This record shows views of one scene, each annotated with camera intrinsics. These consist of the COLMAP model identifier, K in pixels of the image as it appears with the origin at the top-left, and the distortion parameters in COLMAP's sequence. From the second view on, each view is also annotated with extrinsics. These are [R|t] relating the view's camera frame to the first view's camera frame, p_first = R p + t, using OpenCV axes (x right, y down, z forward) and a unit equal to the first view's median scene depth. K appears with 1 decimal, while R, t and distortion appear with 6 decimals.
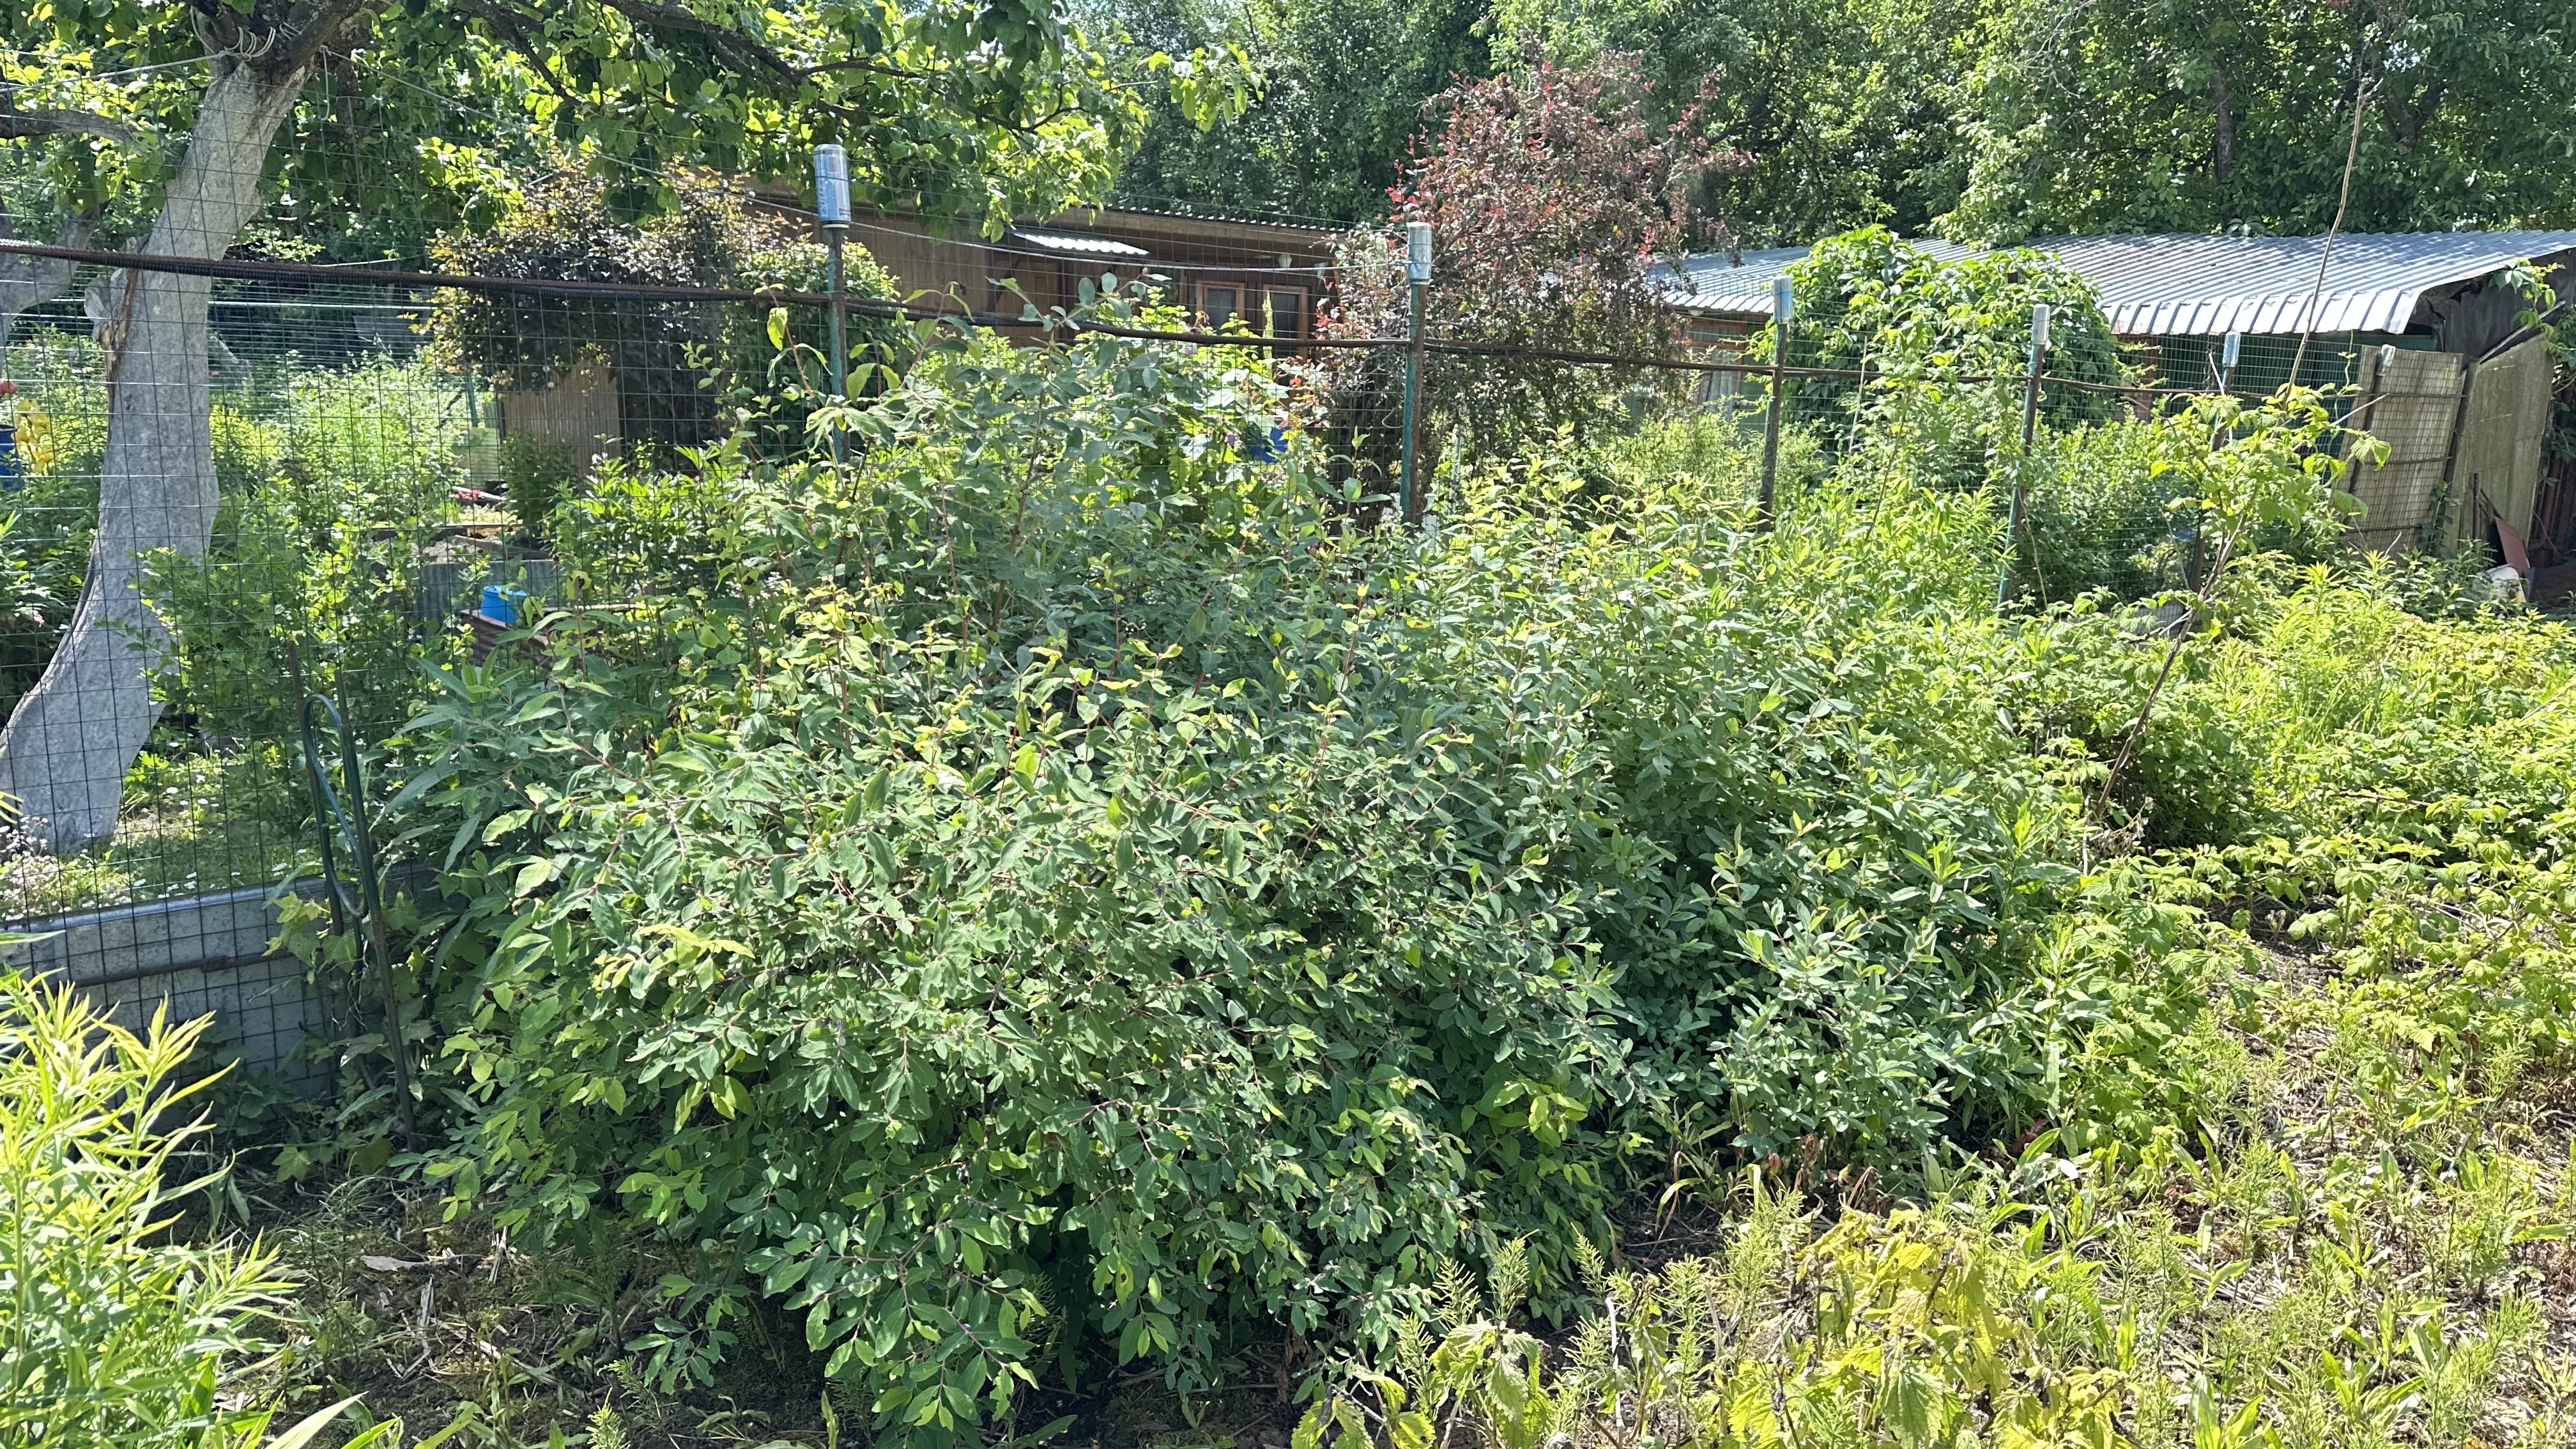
lens RADIAL K [[1927.1, 0, 1277.0], [0, 1927.1, 719.4], [0, 0, 1]] dist [0.011167, 0.001366]
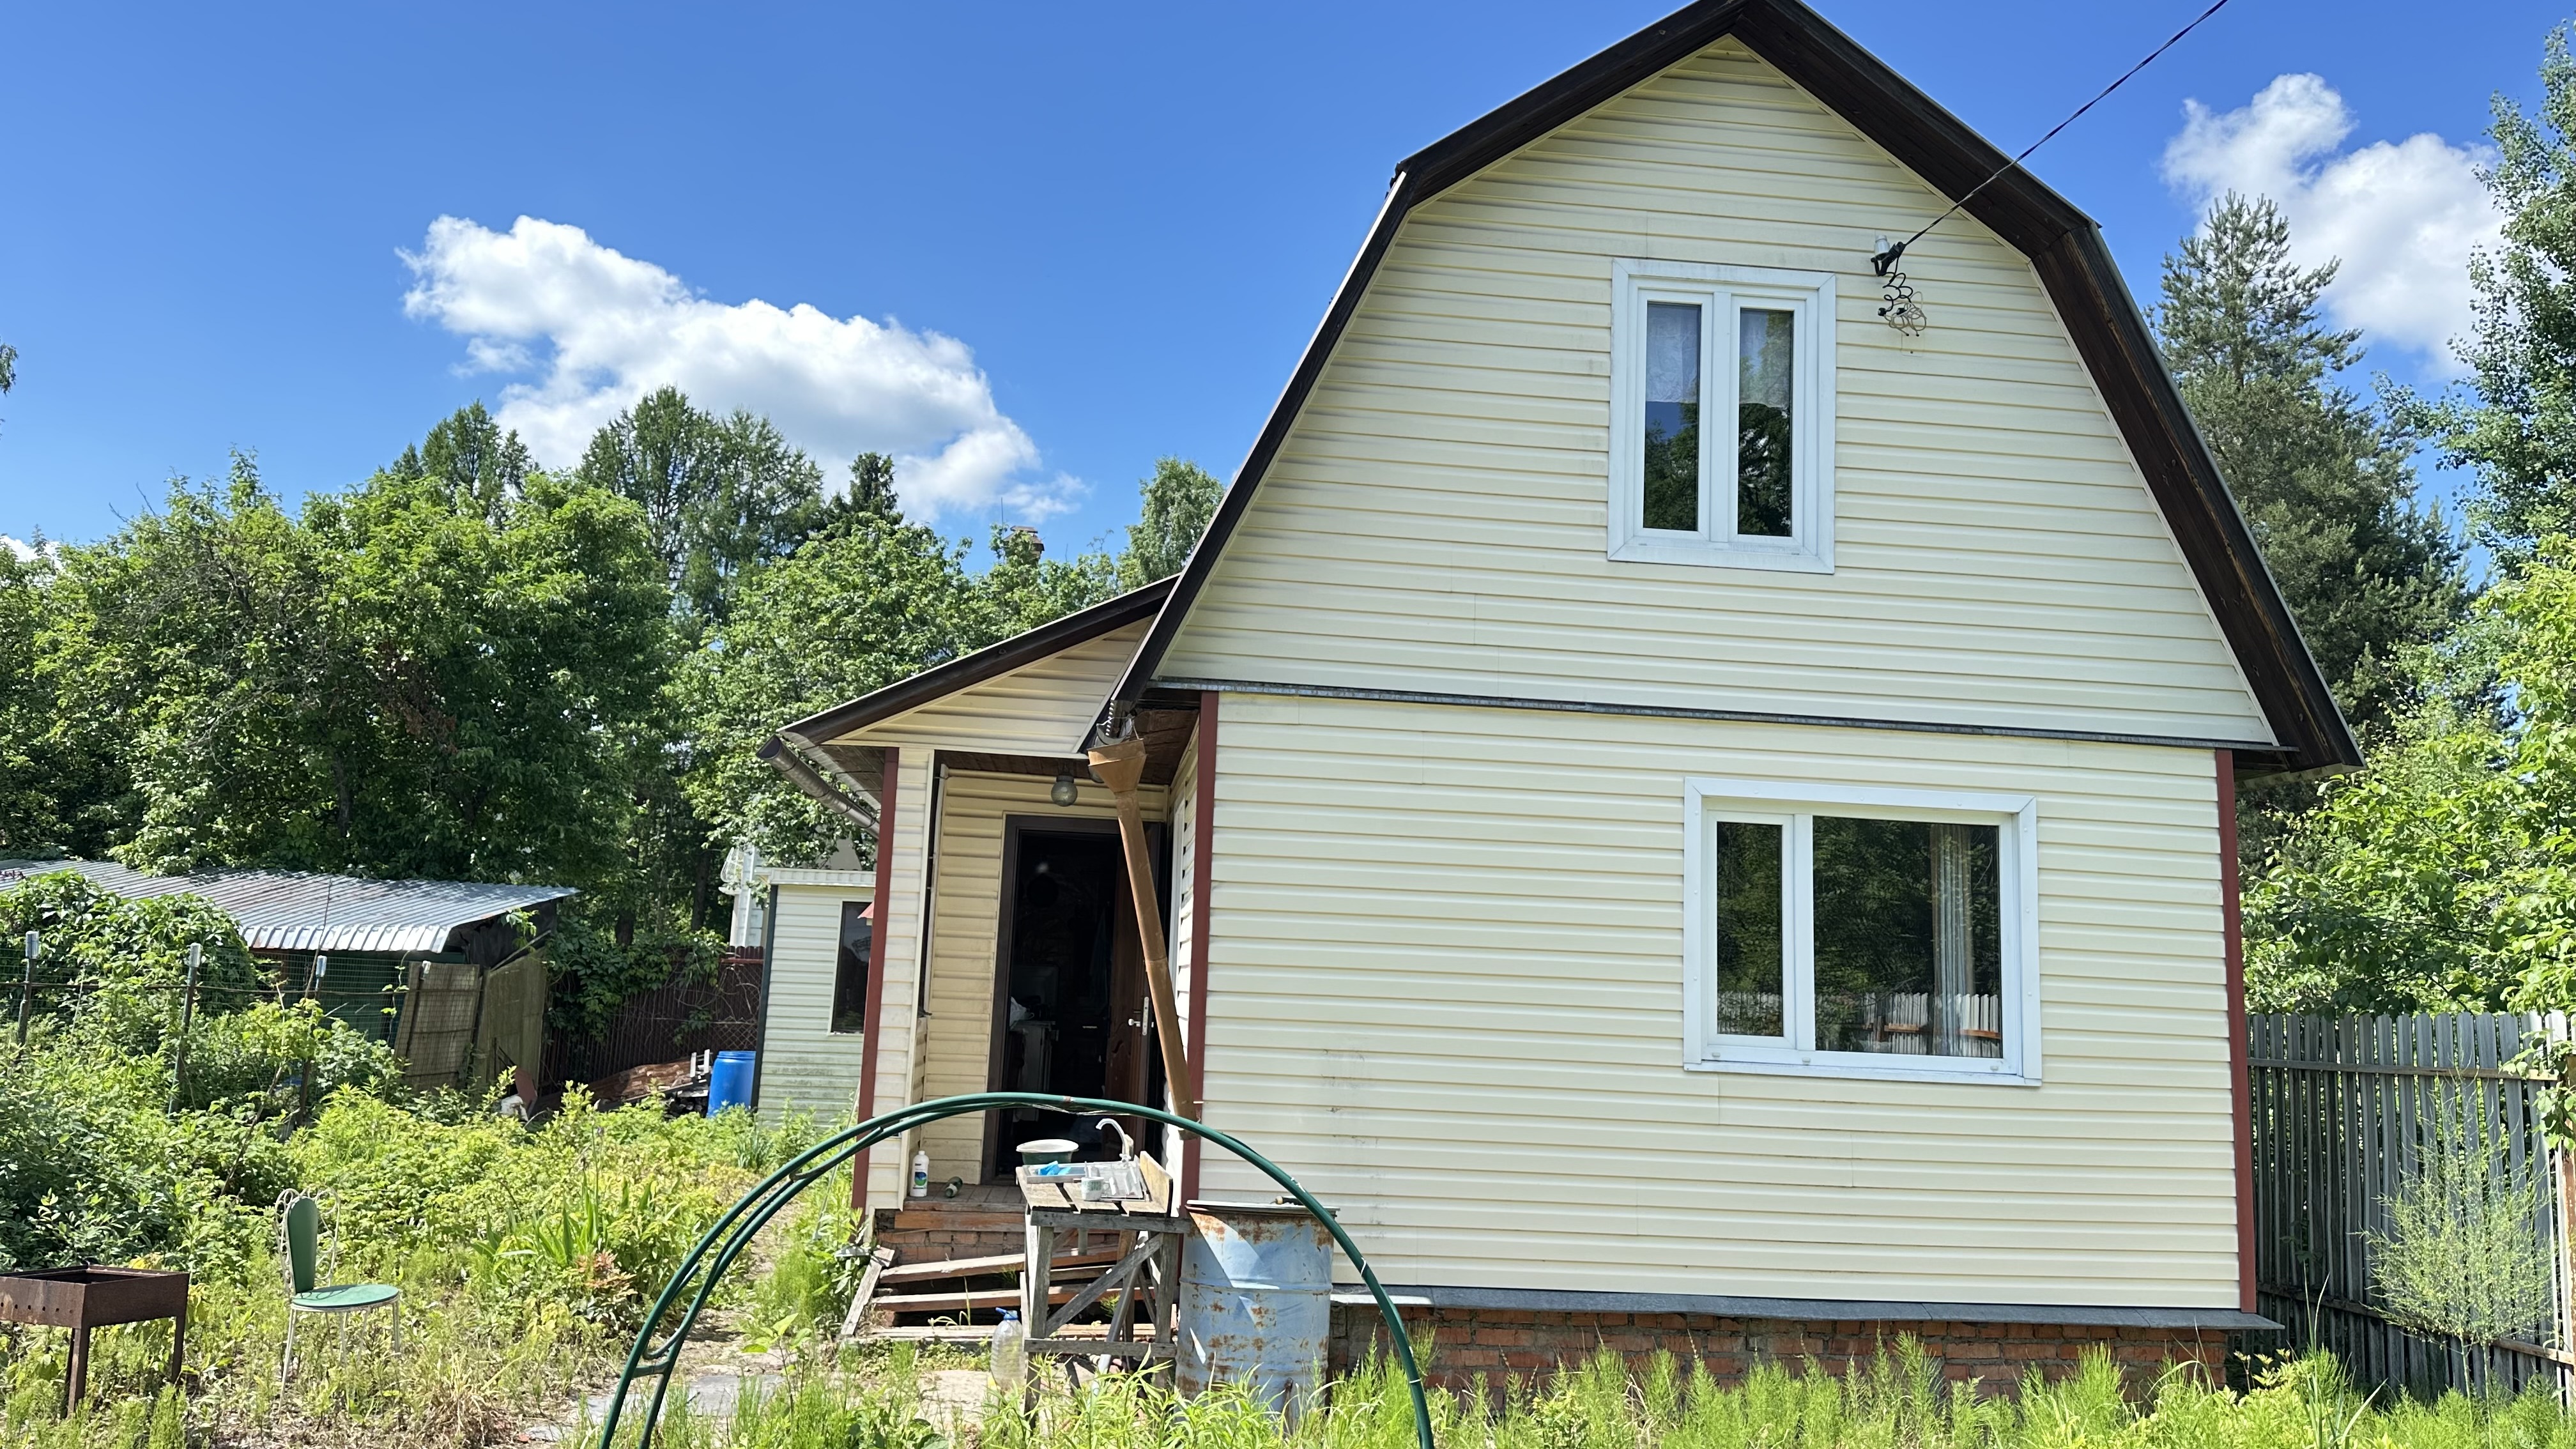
lens RADIAL K [[1805.2, 0, 1316.4], [0, 1805.2, 742.2], [0, 0, 1]] dist [0.070433, -0.086710]
pose [[0.612534, 0.101231, 0.783935, -0.189871], [0.128099, 0.965942, -0.224825, 0.069057], [-0.779995, 0.238134, 0.578705, -0.501257]]
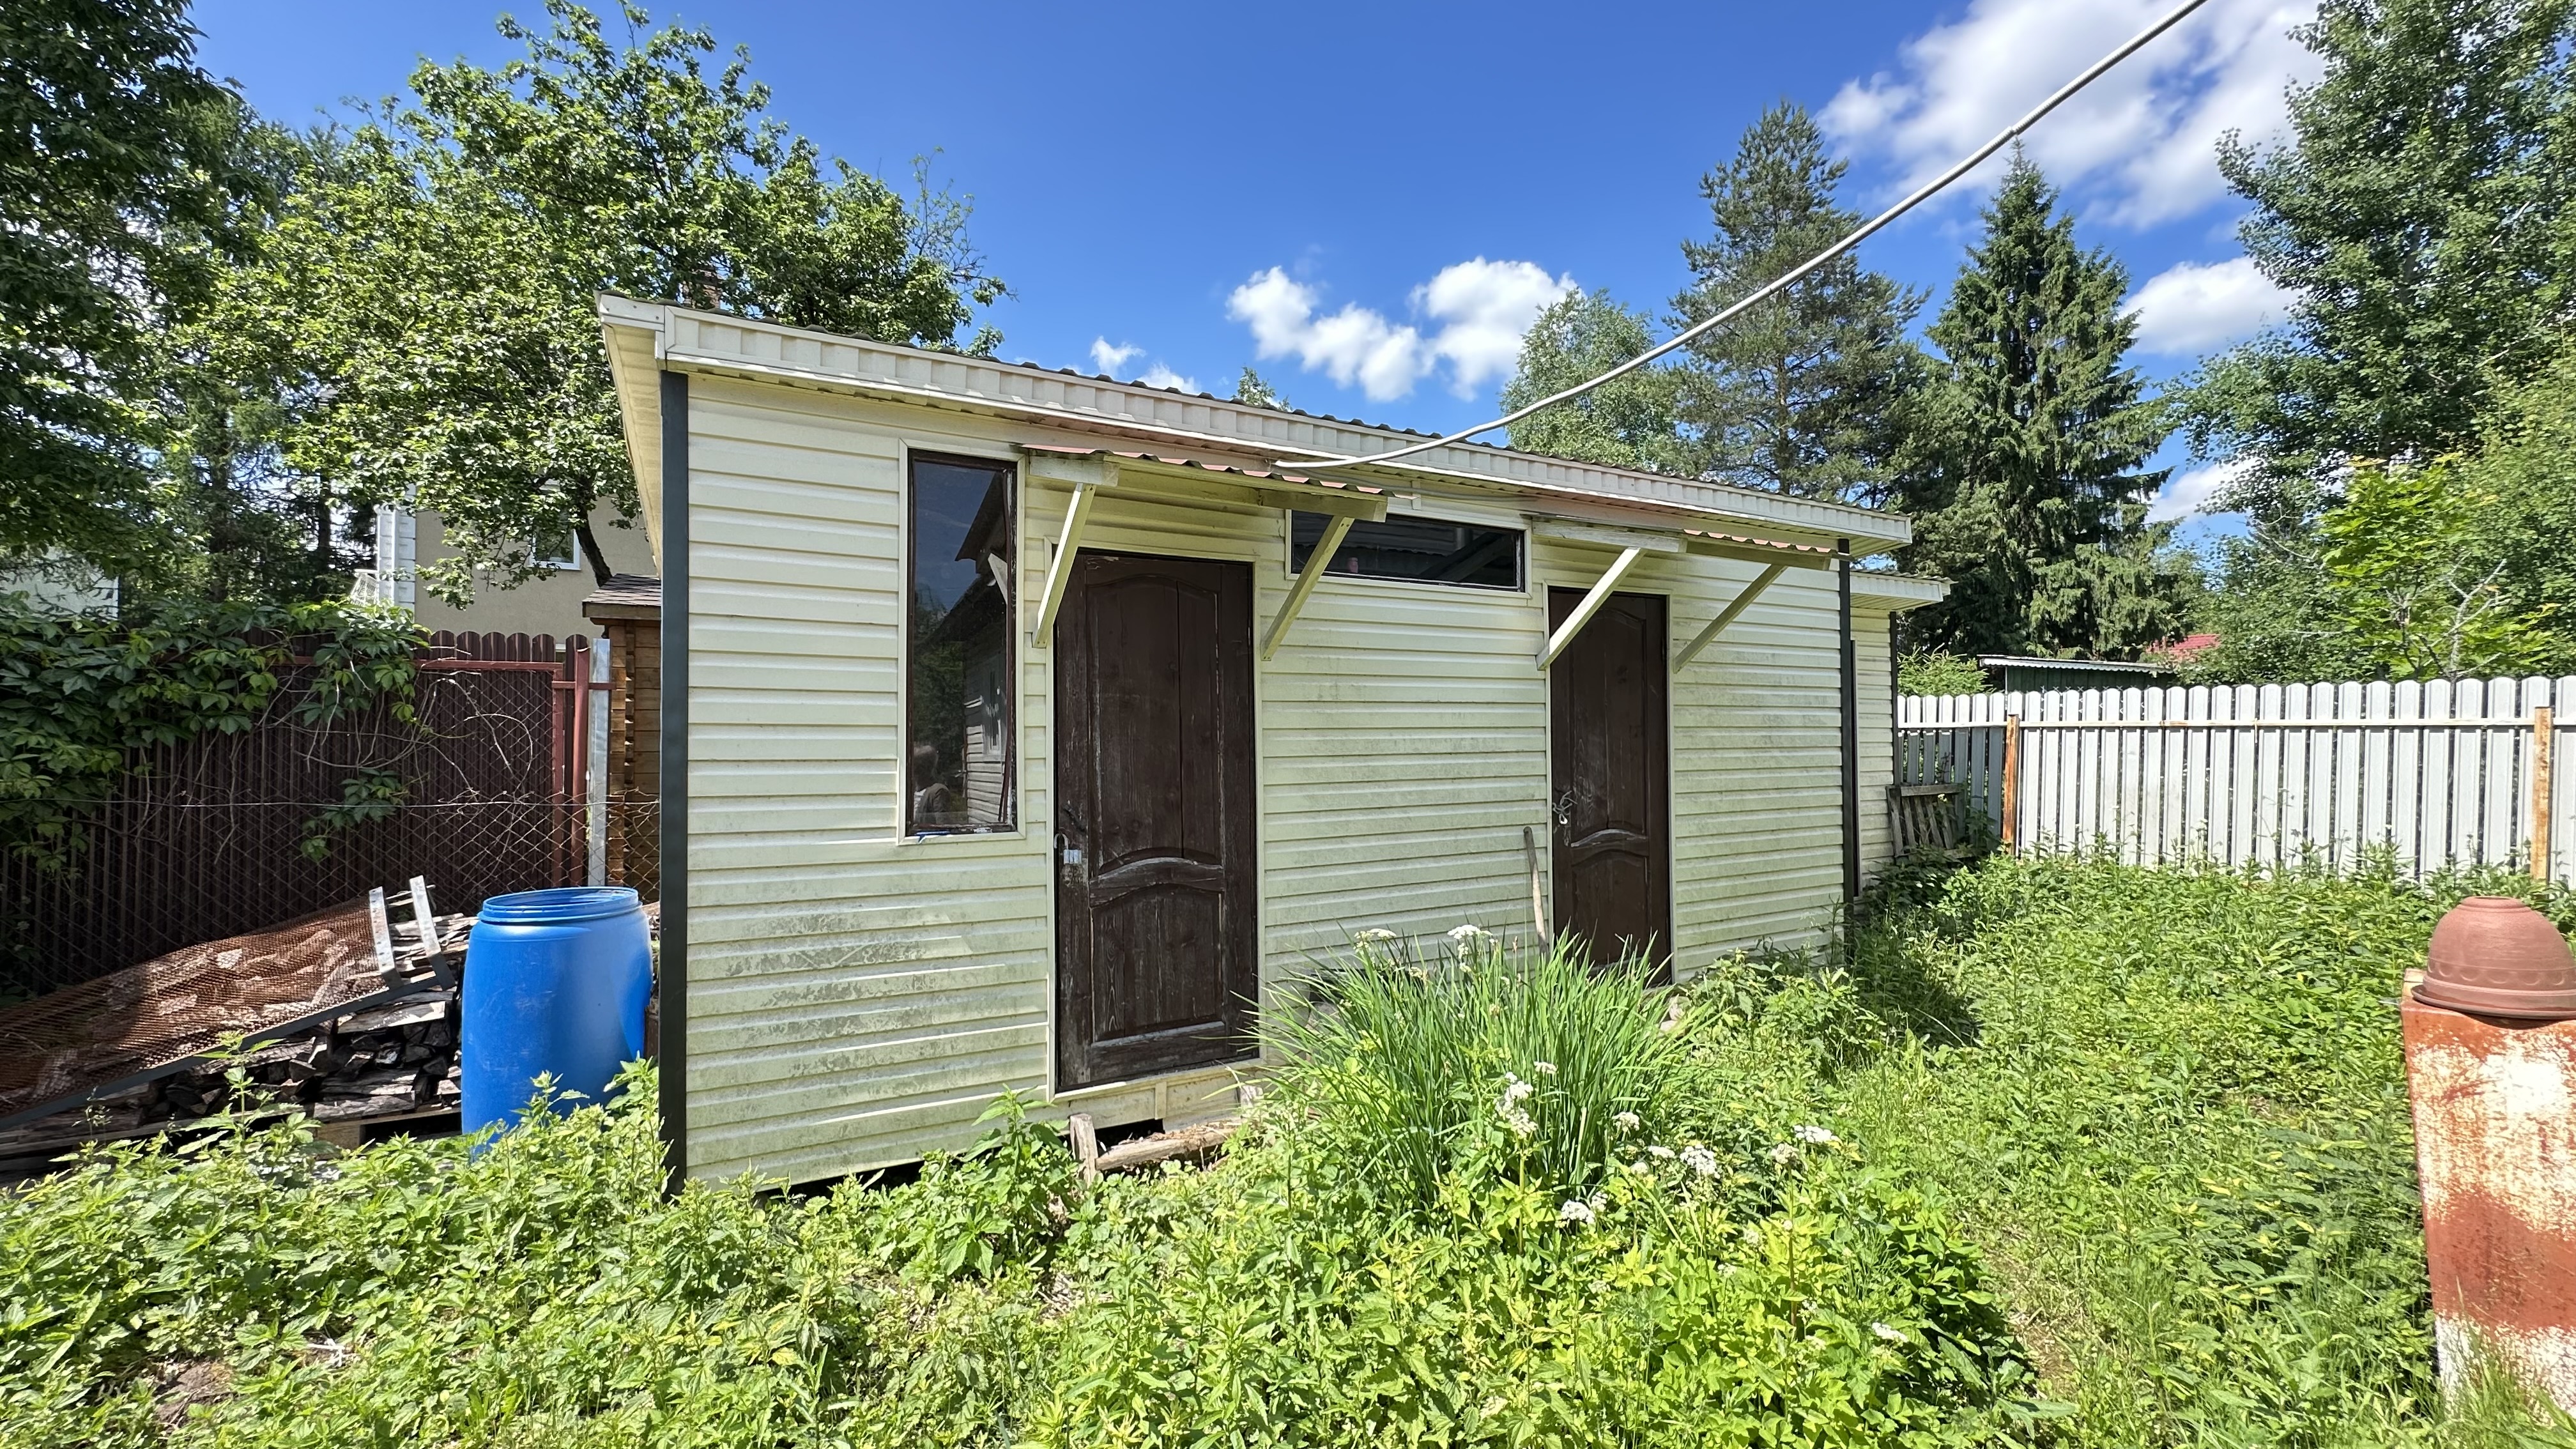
lens RADIAL K [[1027.8, 0, 1284.3], [0, 1027.8, 717.2], [0, 0, 1]] dist [-0.003137, 0.000726]
pose [[0.221935, -0.017825, 0.974899, 0.434932], [0.185403, 0.982363, -0.024245, -0.076519], [-0.957273, 0.186130, 0.221325, 0.453363]]
